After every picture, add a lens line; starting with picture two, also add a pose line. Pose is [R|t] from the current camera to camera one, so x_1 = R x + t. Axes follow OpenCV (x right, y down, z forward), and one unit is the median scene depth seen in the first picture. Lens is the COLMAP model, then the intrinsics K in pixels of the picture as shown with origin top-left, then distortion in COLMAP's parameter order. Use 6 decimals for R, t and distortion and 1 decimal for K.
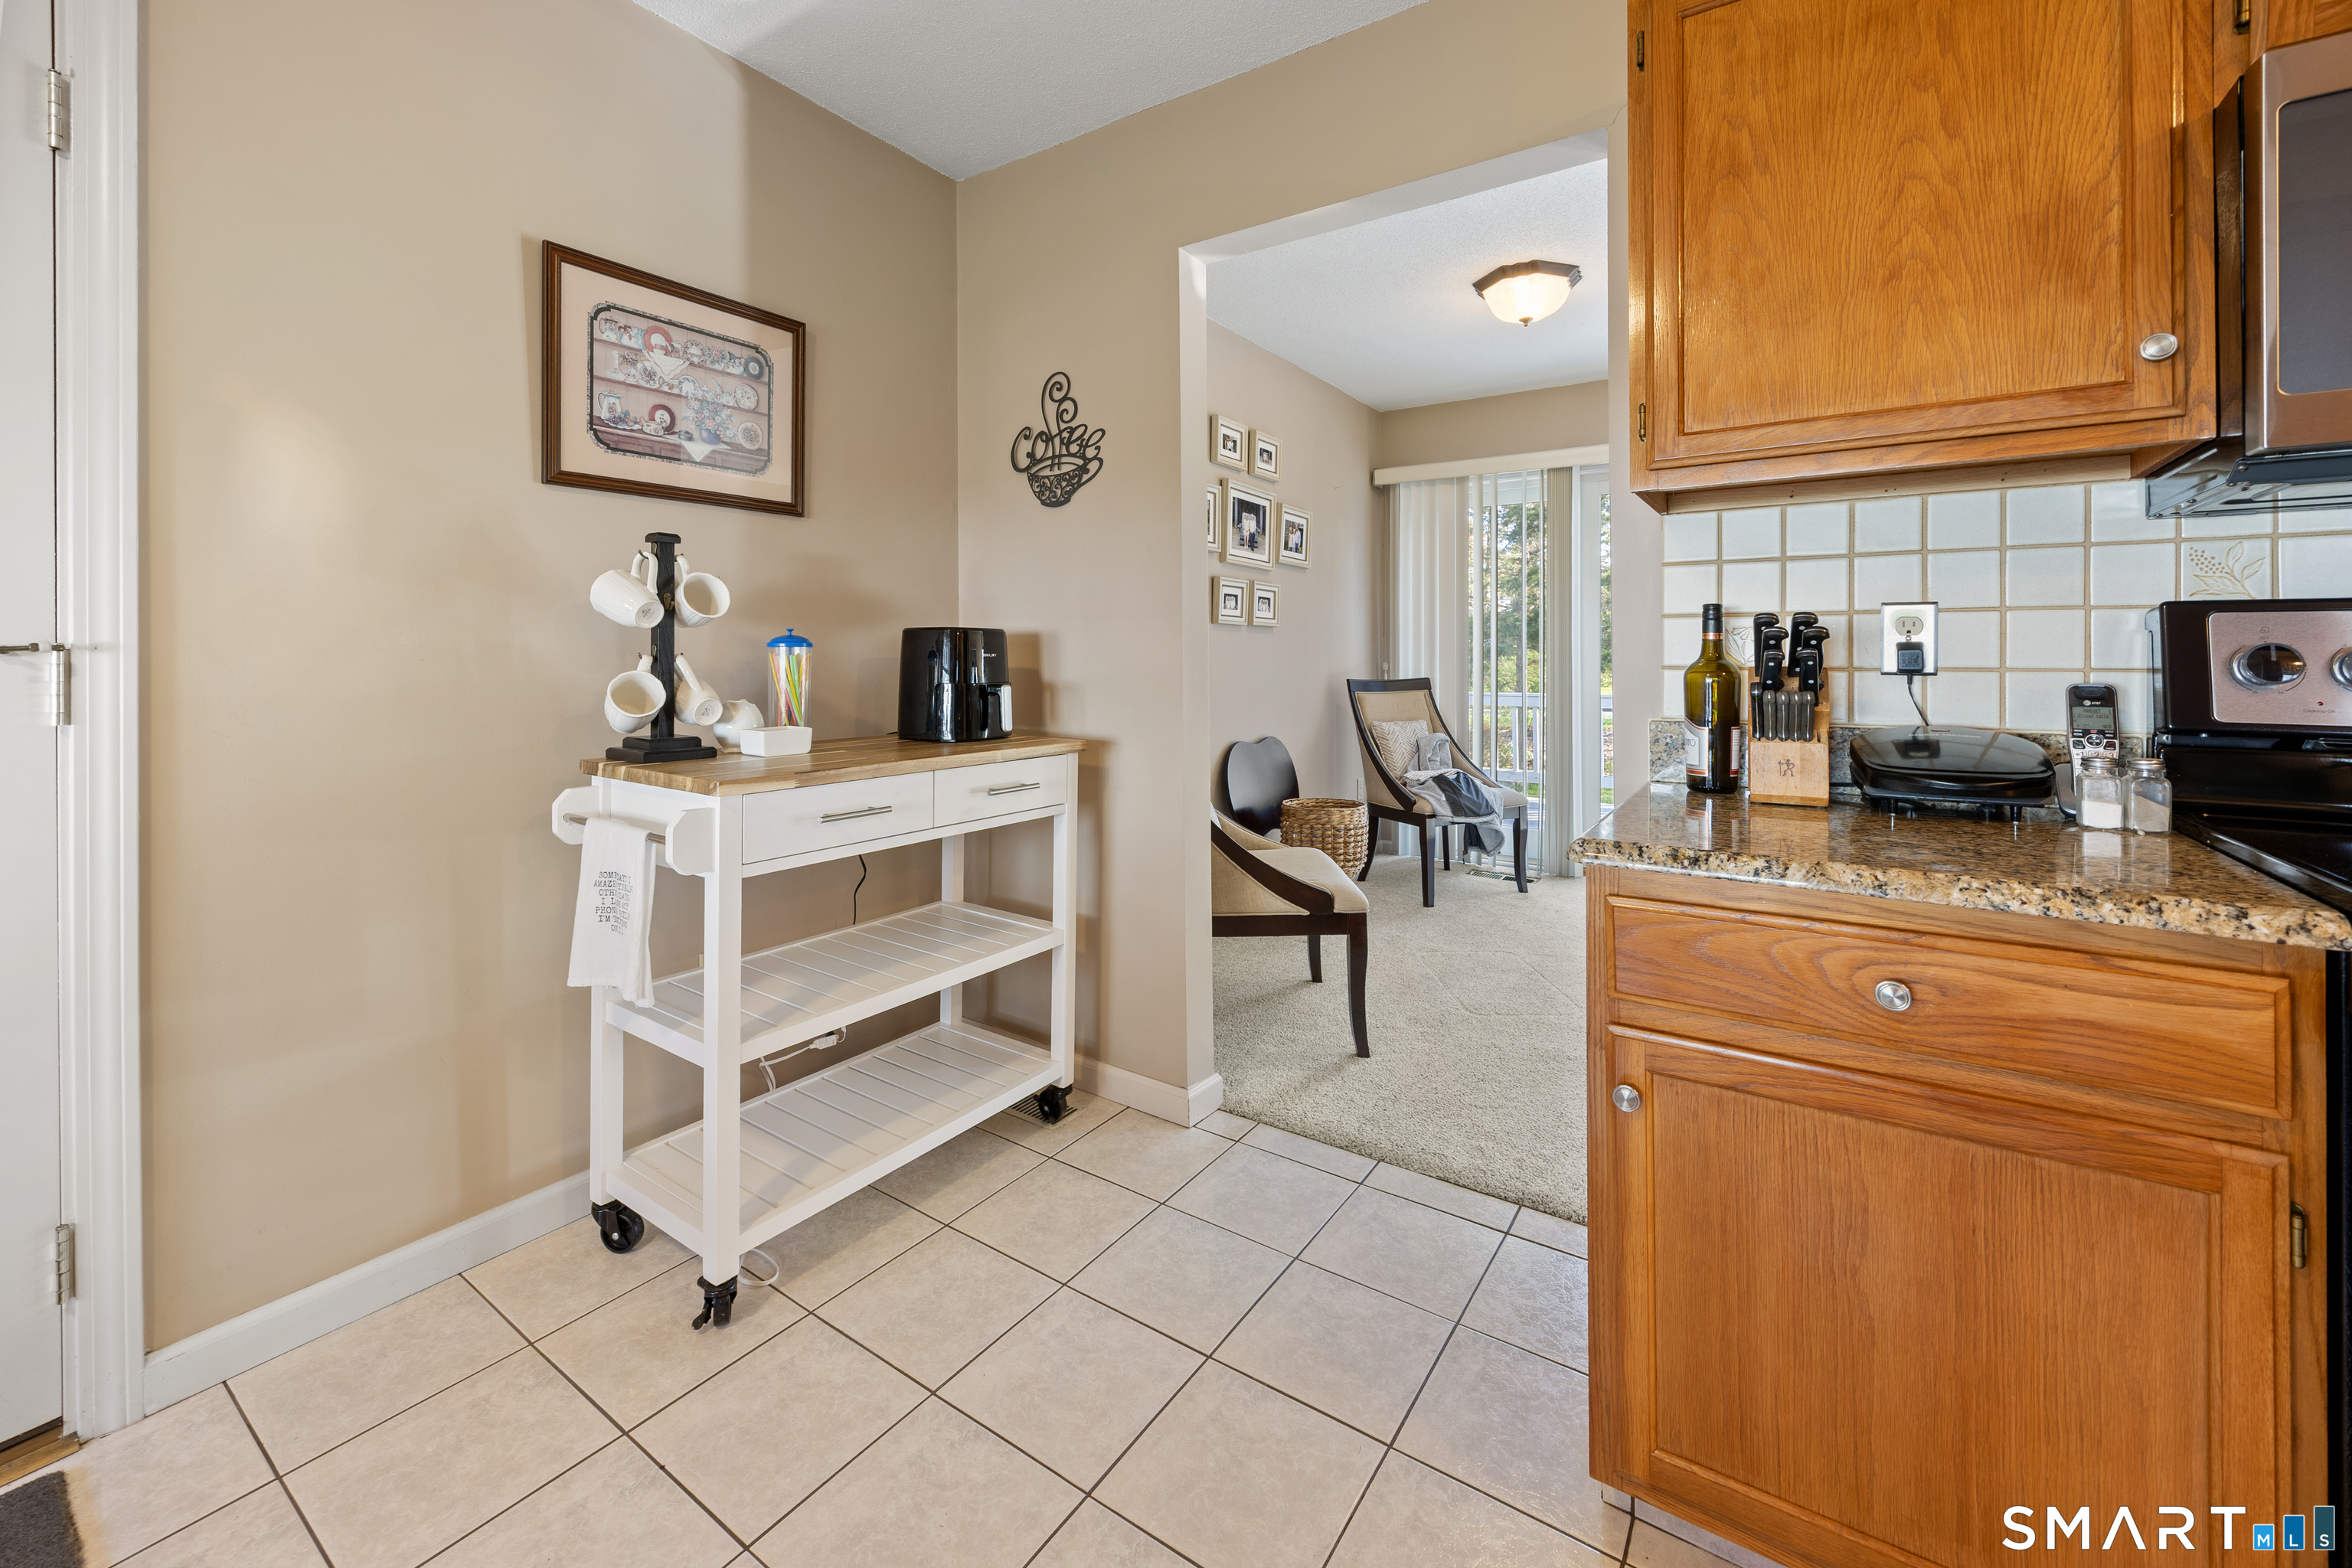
lens RADIAL K [[946.7, 0, 1147.8], [0, 946.7, 644.7], [0, 0, 1]] dist [-0.002385, -0.000267]
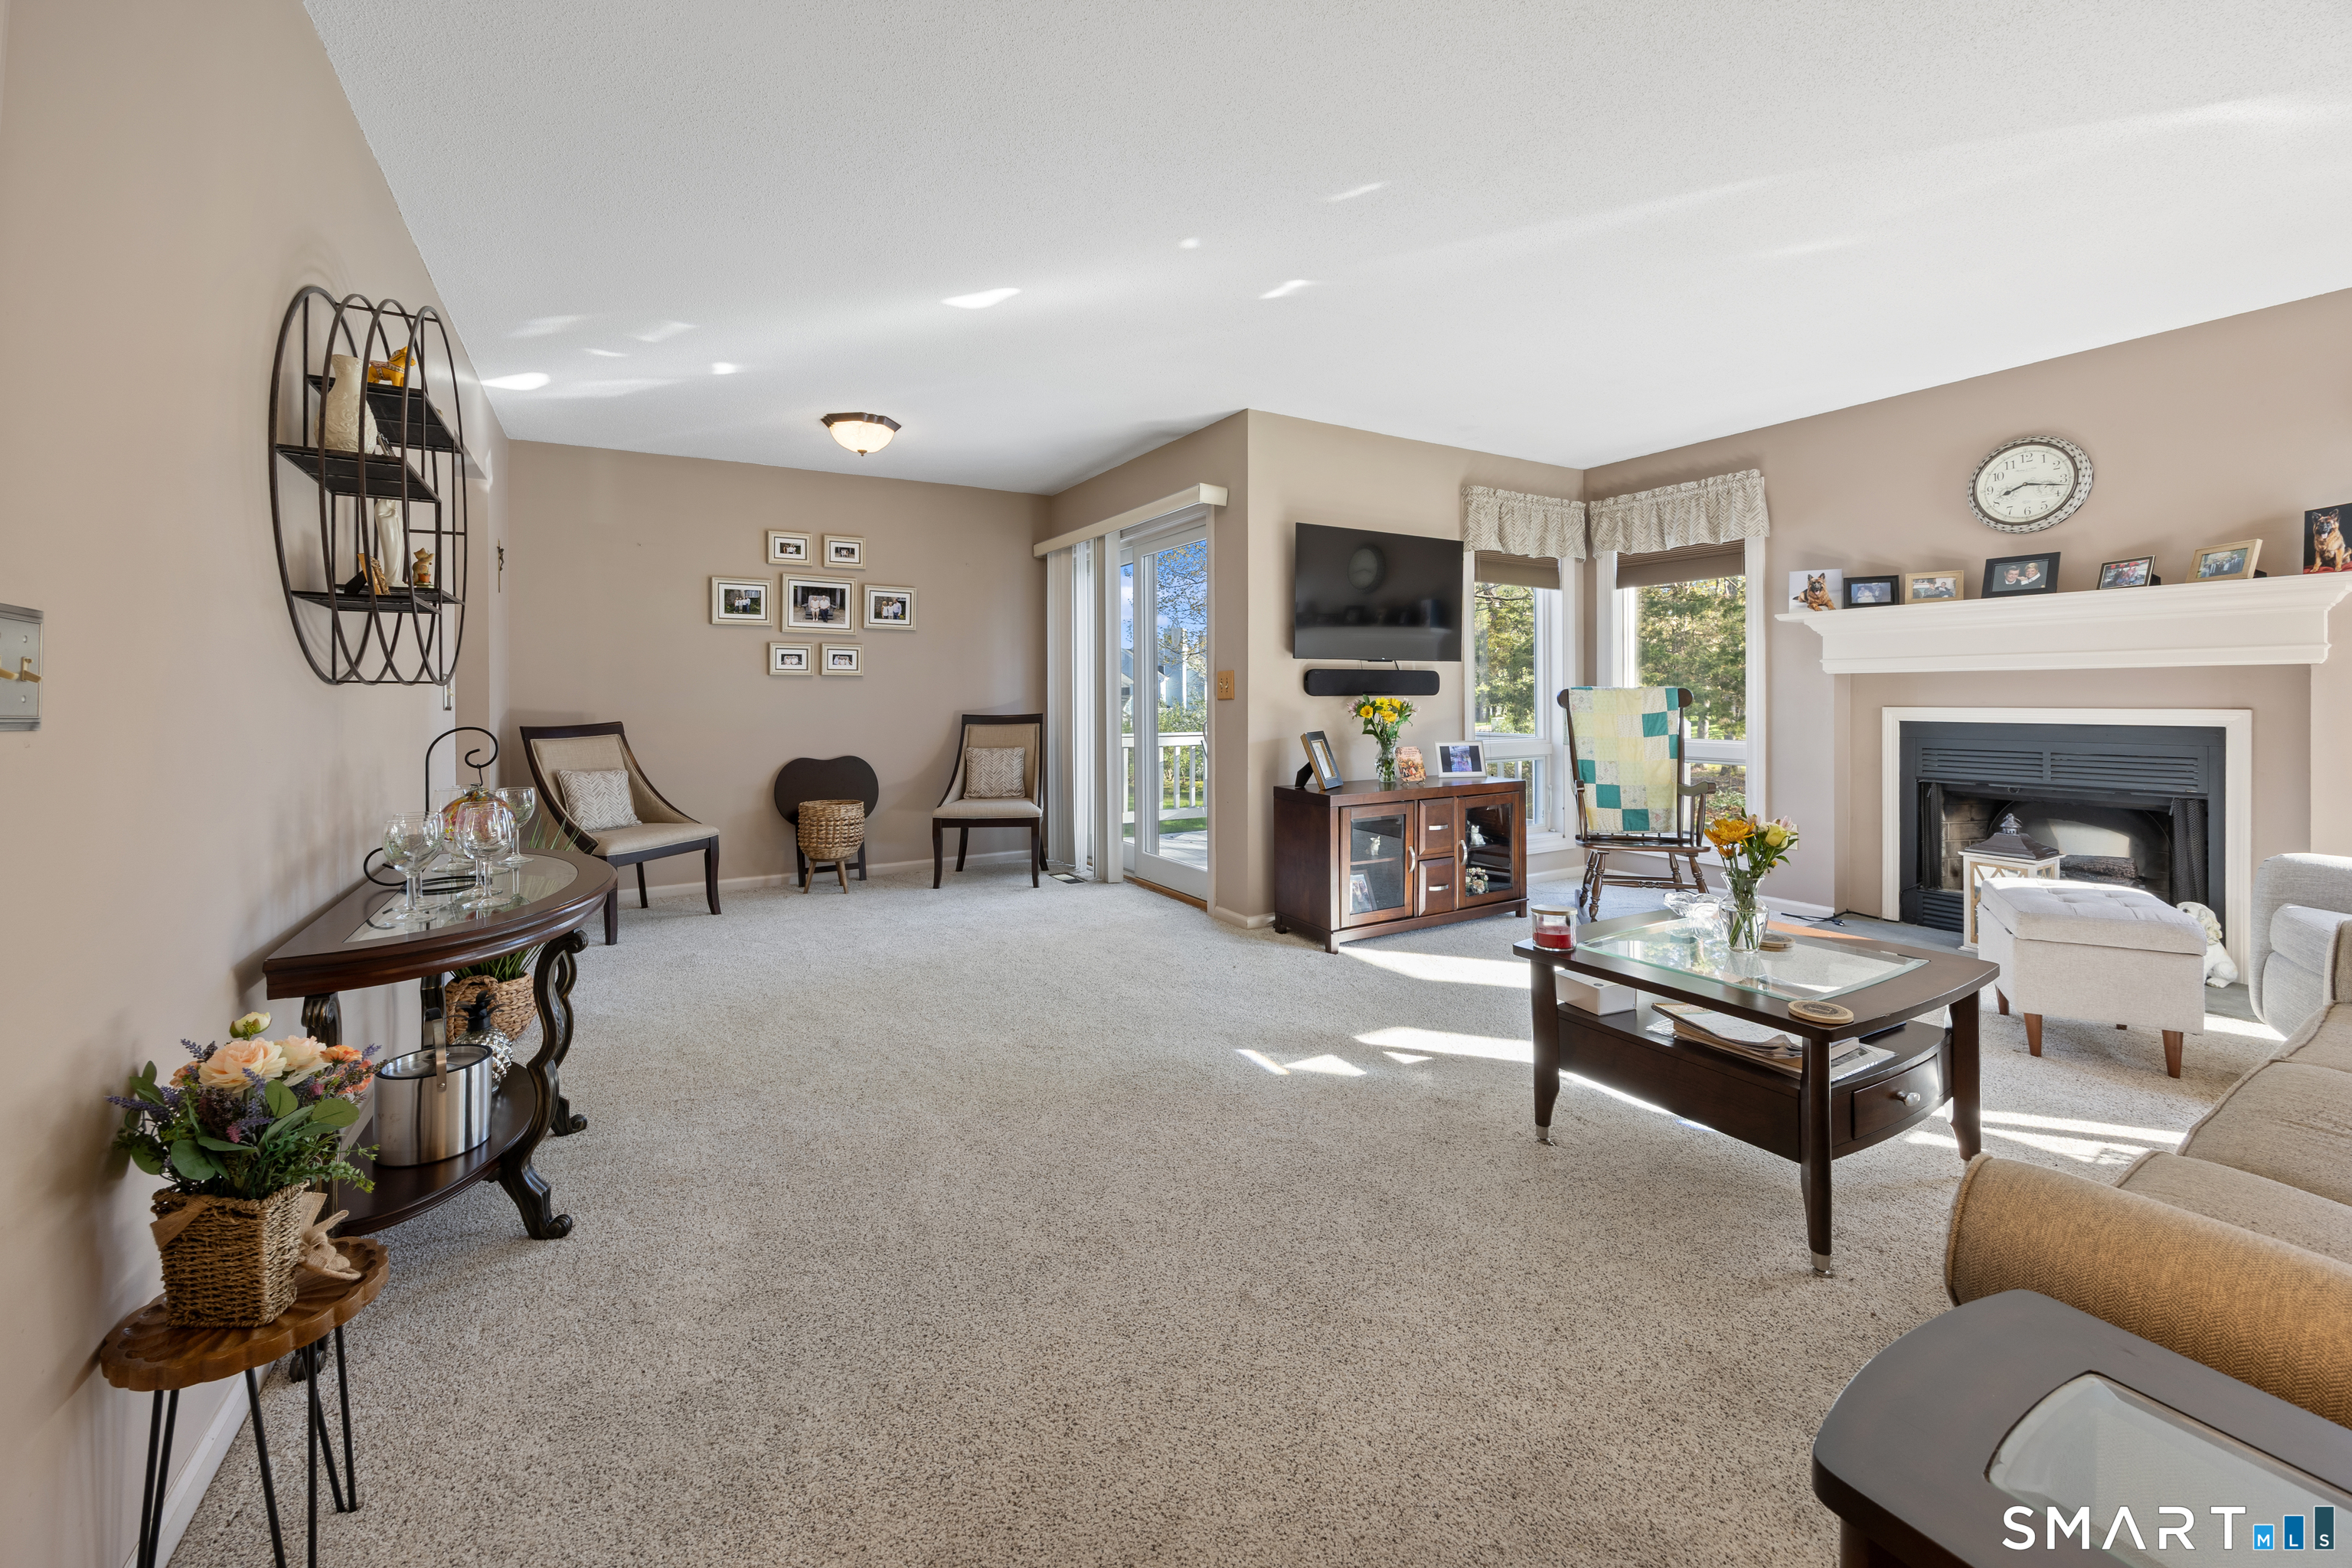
lens RADIAL K [[940.9, 0, 1161.0], [0, 940.9, 685.8], [0, 0, 1]] dist [-0.000598, -0.000325]
pose [[0.904845, -0.003355, -0.425728, 1.168732], [0.006249, 0.999966, 0.005401, -0.009661], [0.425696, -0.007548, 0.904835, -0.046102]]
